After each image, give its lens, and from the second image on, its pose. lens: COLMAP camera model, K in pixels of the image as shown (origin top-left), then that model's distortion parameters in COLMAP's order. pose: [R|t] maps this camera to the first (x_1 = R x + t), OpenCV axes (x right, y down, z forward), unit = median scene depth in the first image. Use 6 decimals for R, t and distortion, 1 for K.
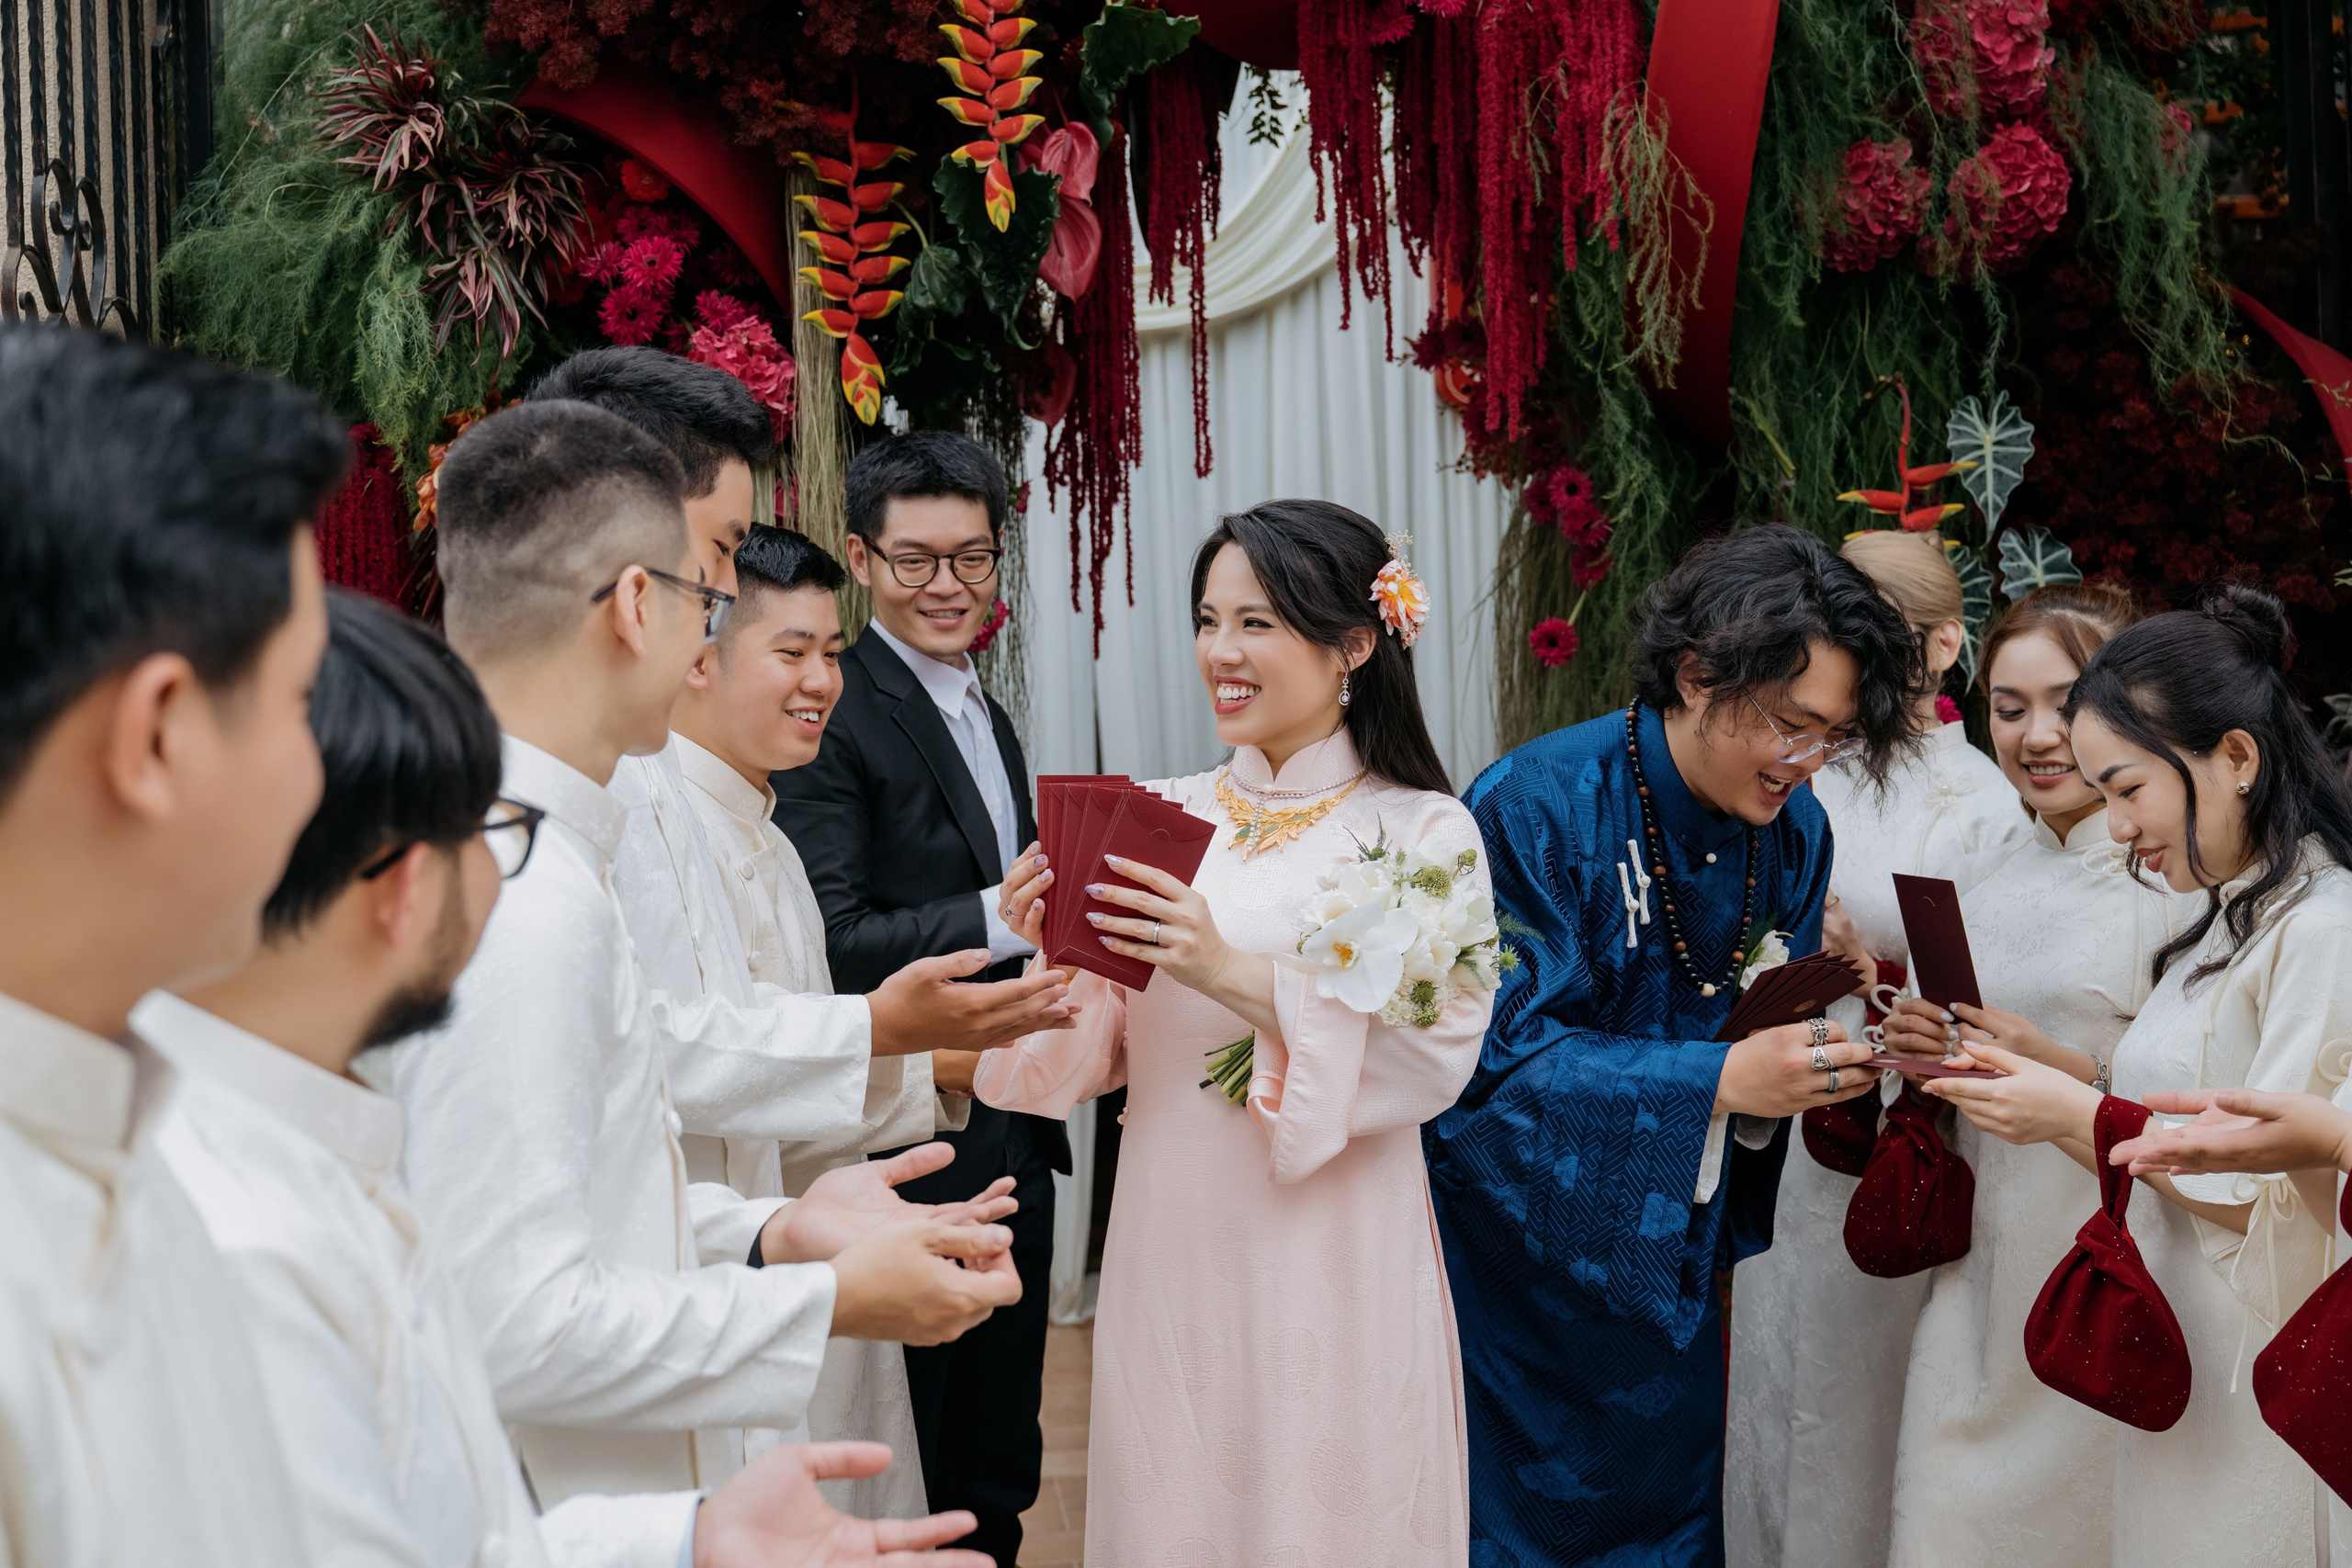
lens RADIAL K [[3173.3, 0, 1168.6], [0, 3173.3, 755.4], [0, 0, 1]] dist [0.010138, 0.000000]
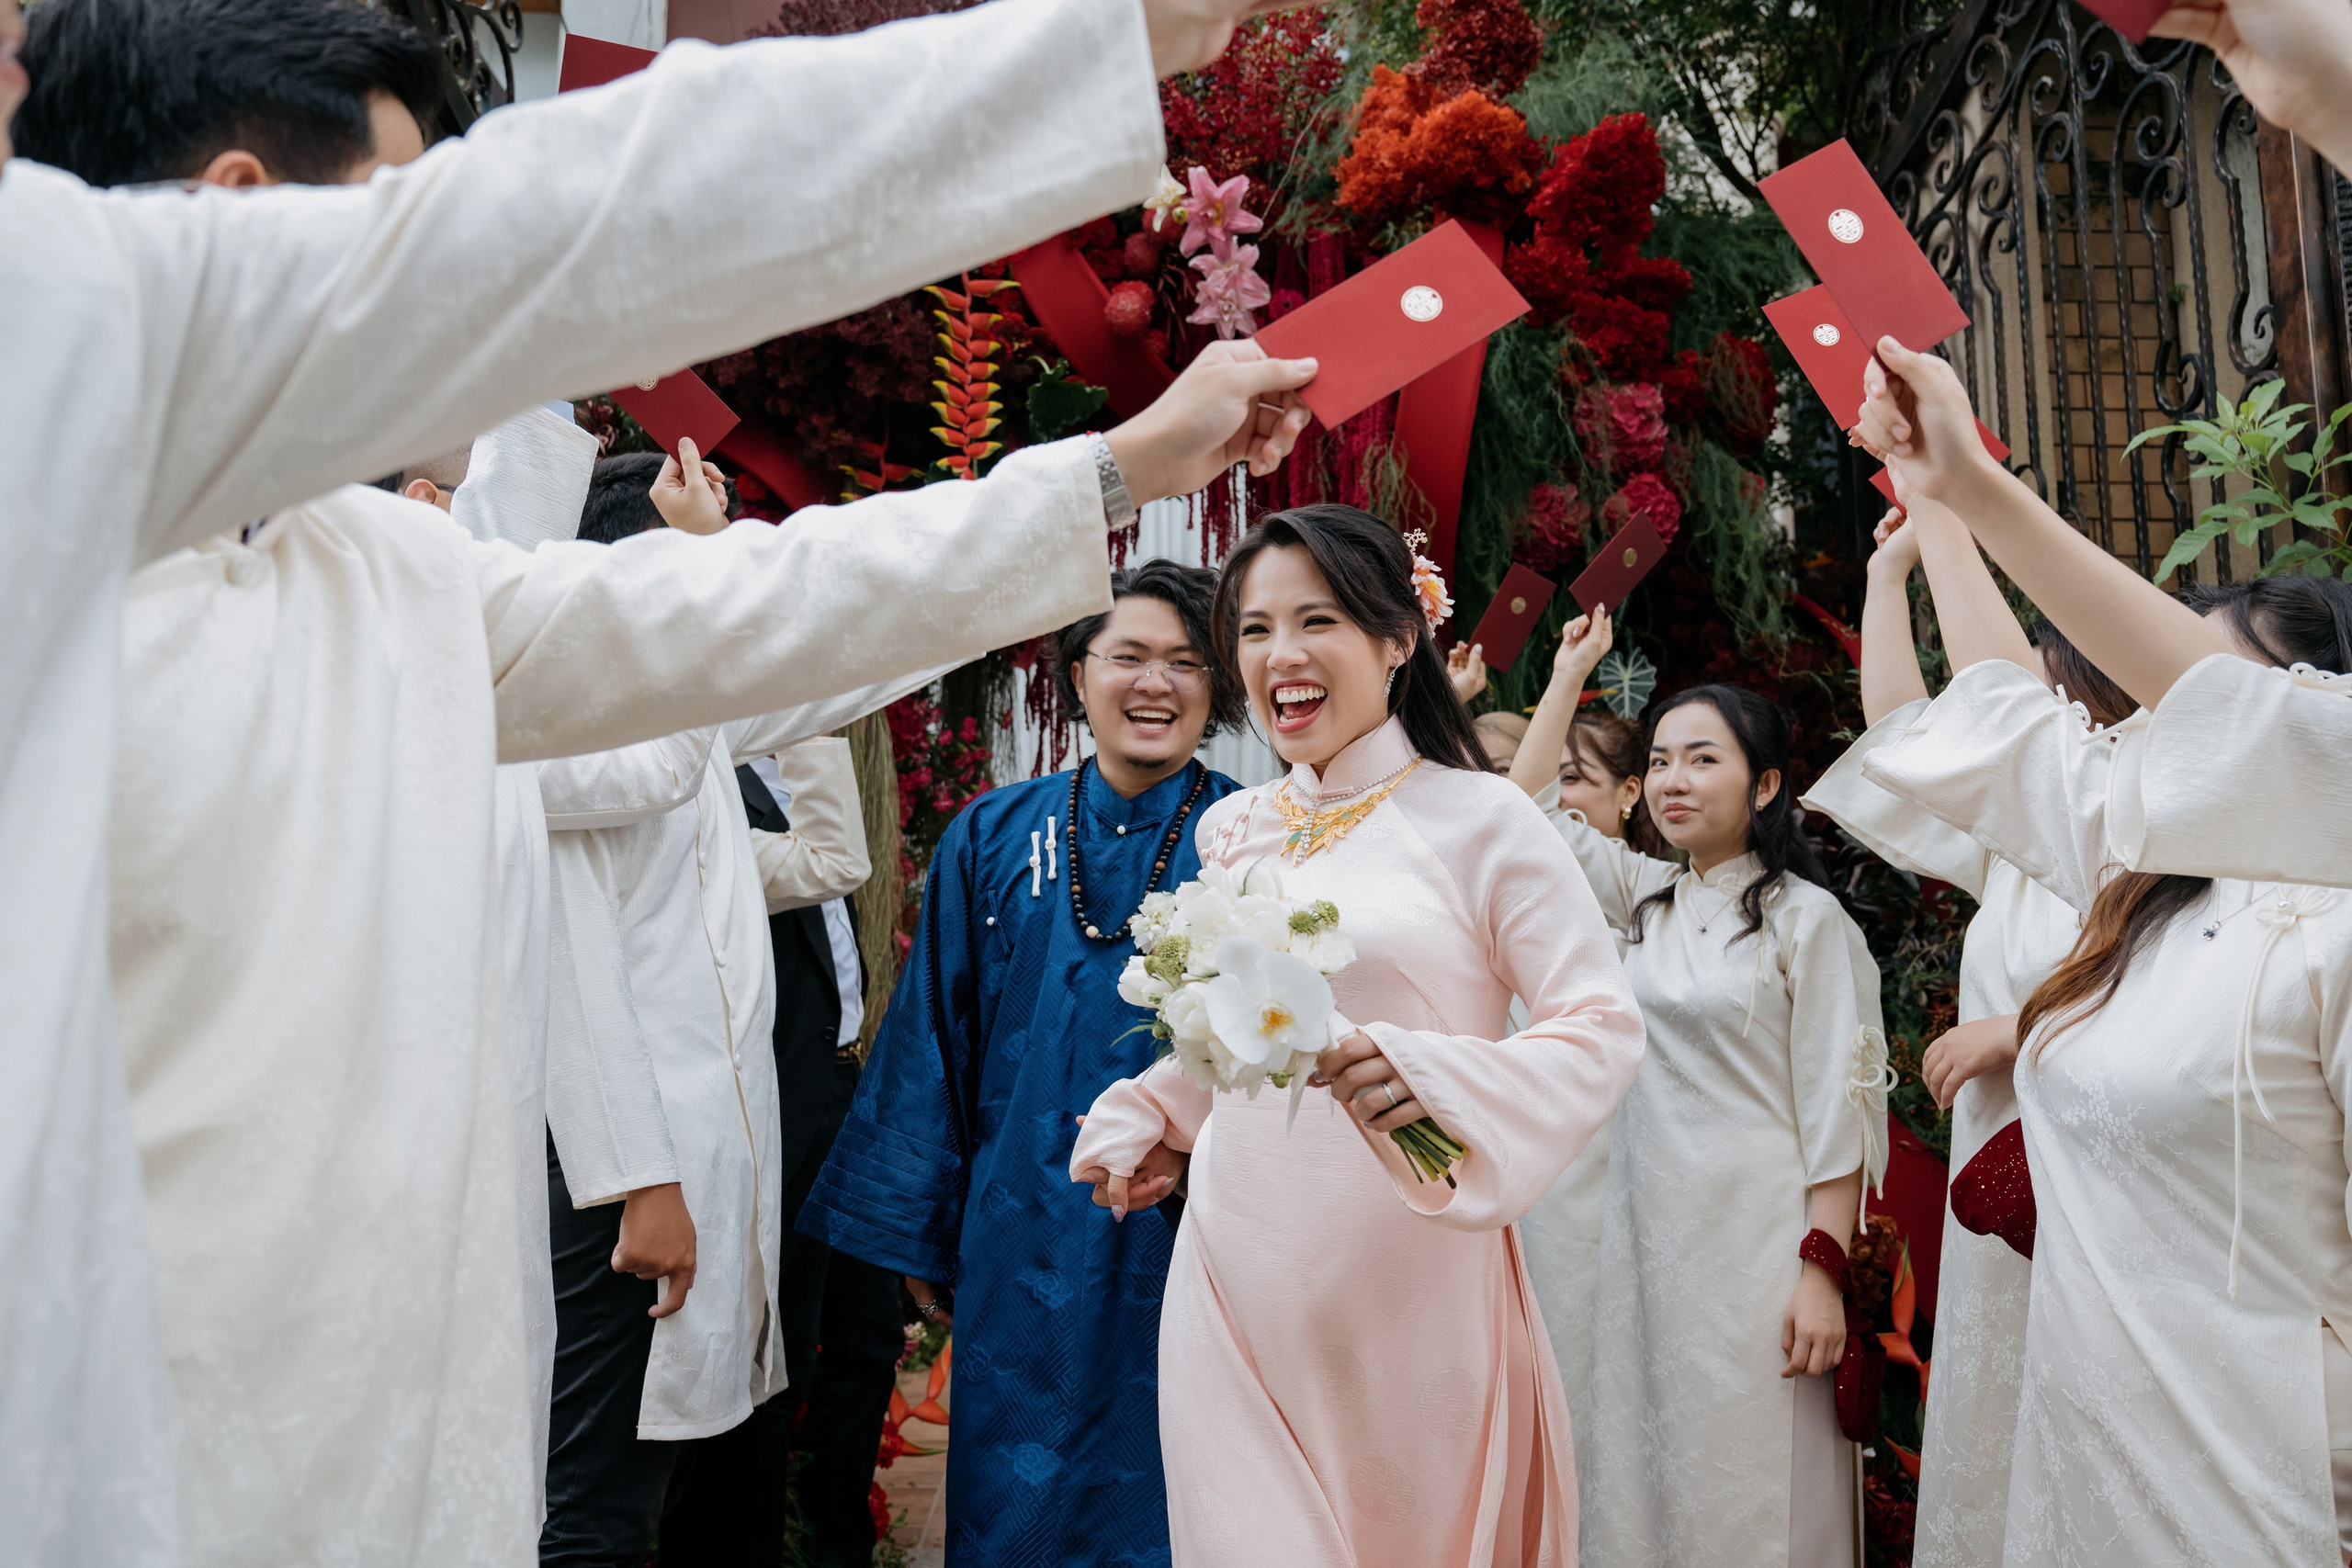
lens RADIAL K [[2019.6, 0, 1175.0], [0, 2019.6, 780.7], [0, 0, 1]] dist [-0.008299, 0.007182]
pose [[0.998230, 0.028654, -0.052105, 0.098693], [-0.036078, 0.988382, -0.147646, 0.100650], [0.047269, 0.149264, 0.987667, 0.054400]]
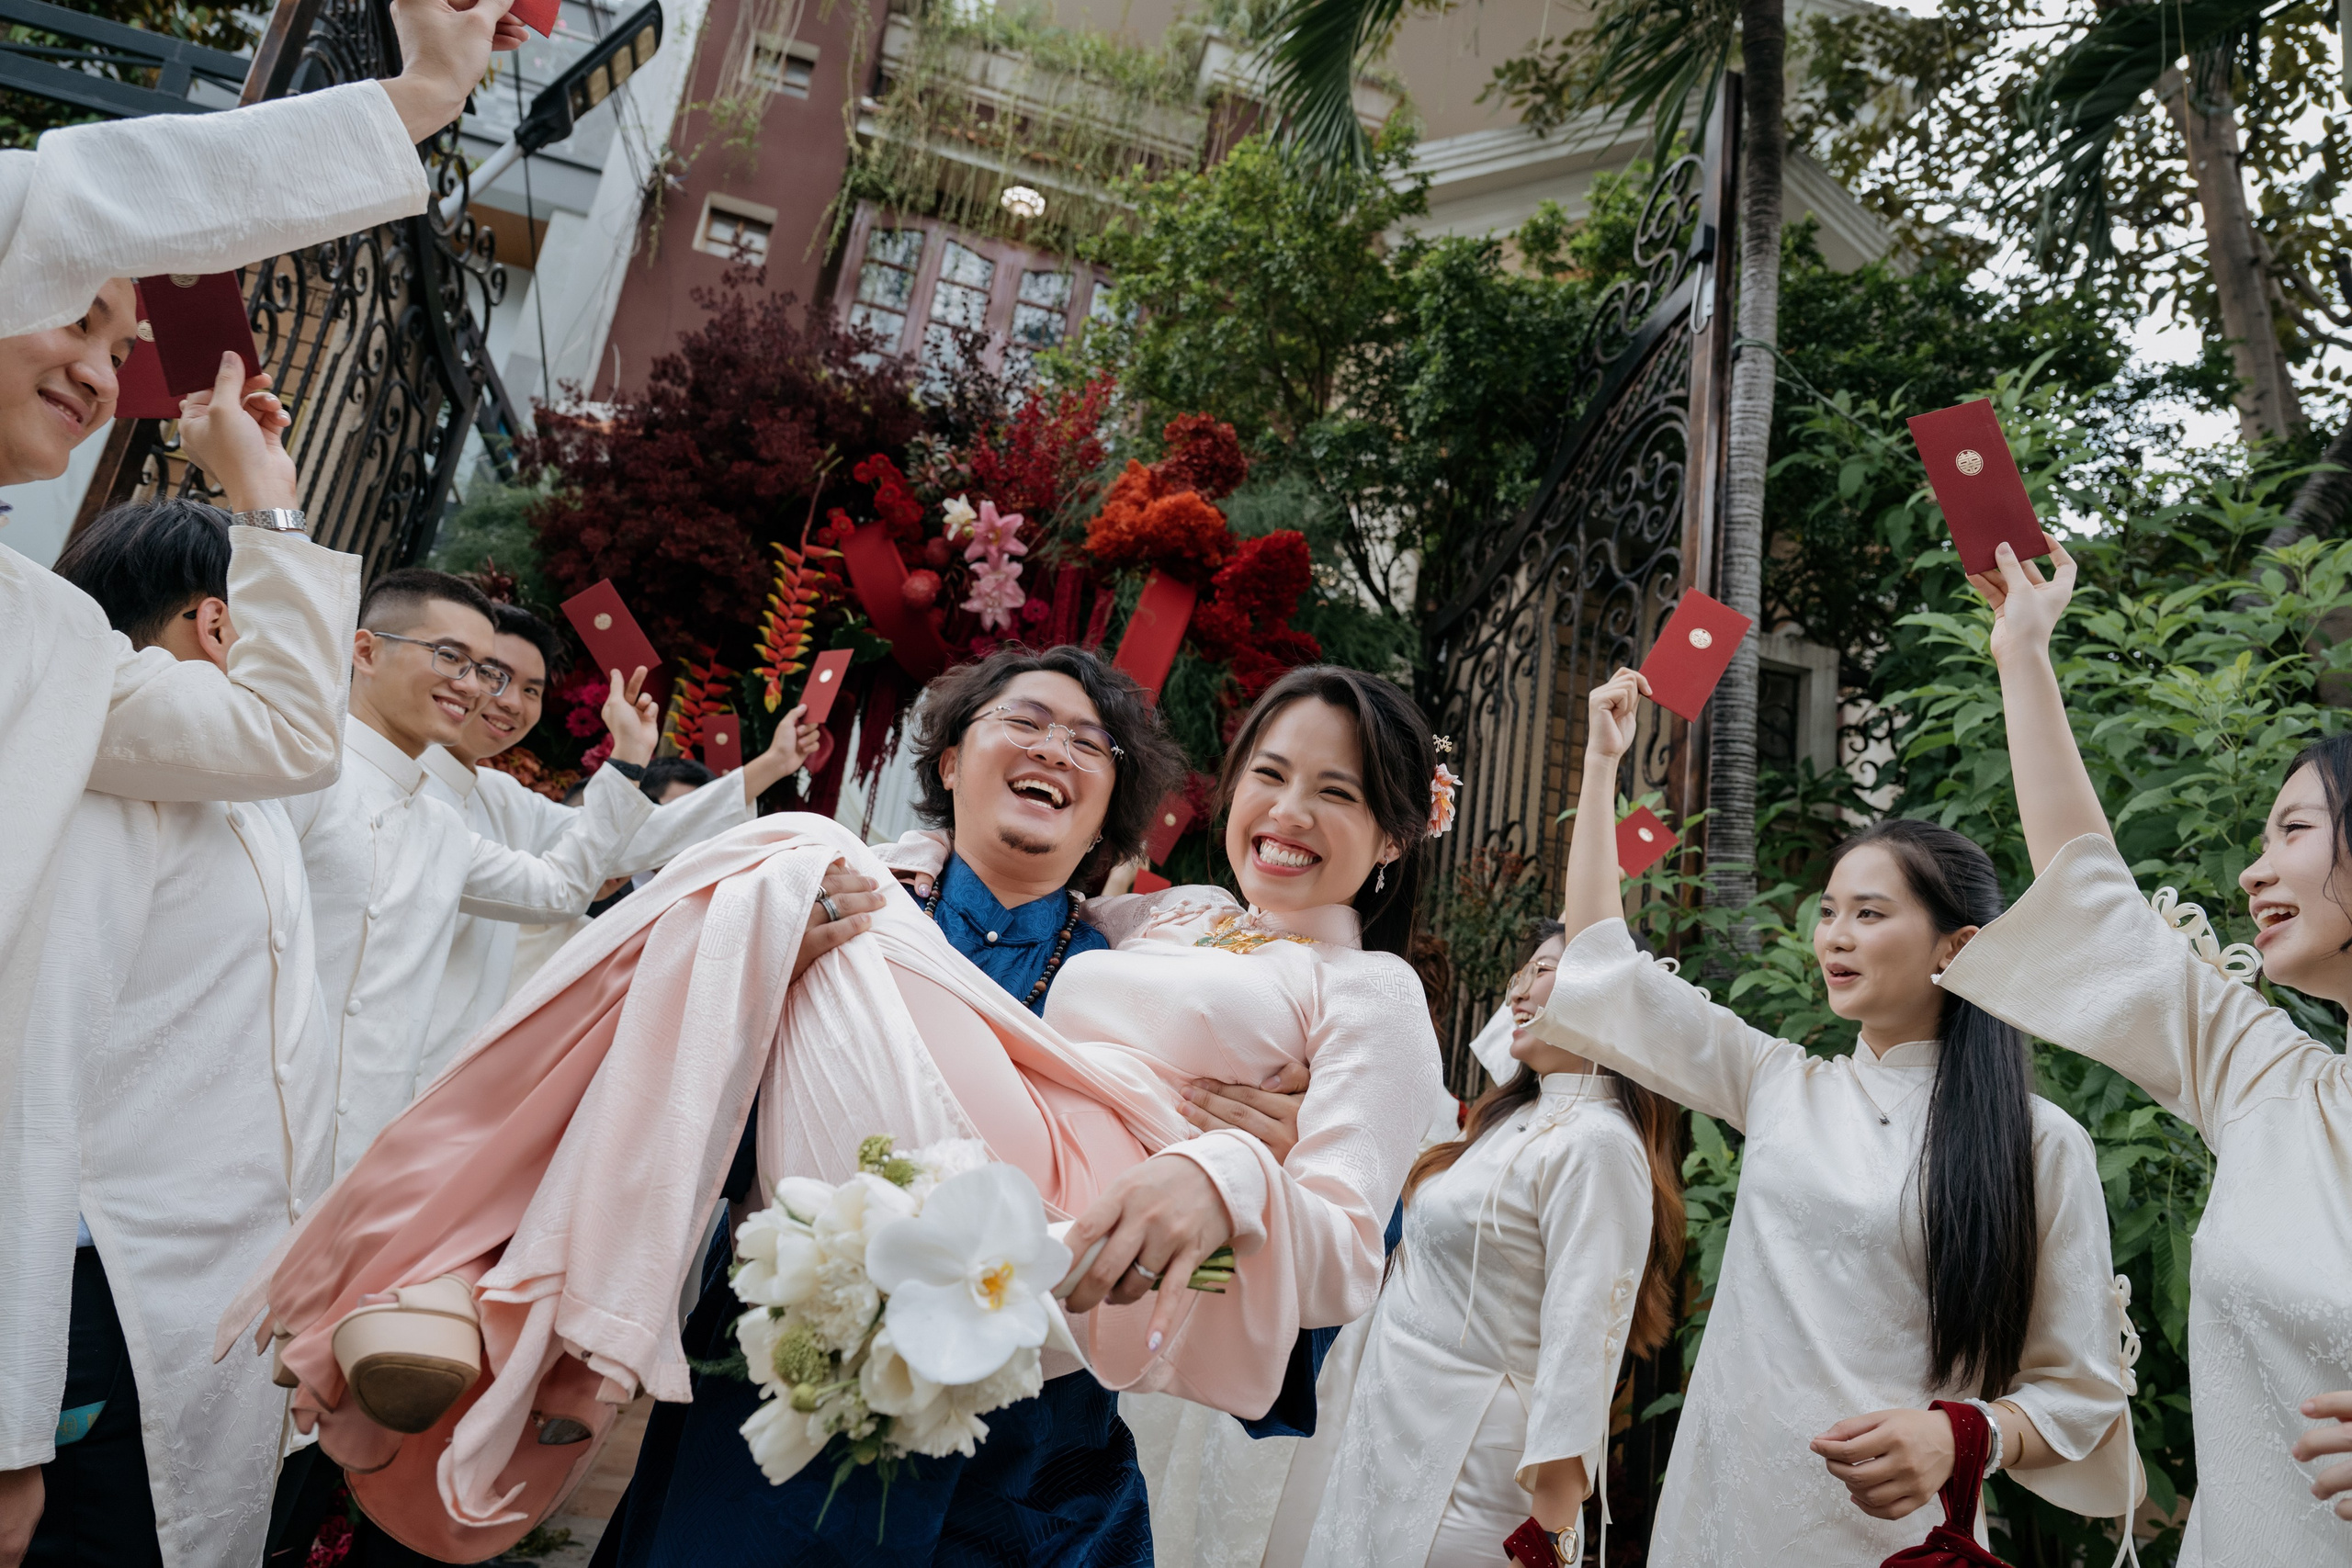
lens RADIAL K [[1593.9, 0, 1209.0], [0, 1593.9, 775.9], [0, 0, 1]] dist [-0.005965, 0.003177]
pose [[0.972070, 0.210599, 0.103575, 0.121612], [-0.172963, 0.941157, -0.290358, 0.120553], [-0.158629, 0.264334, 0.951296, -0.015922]]
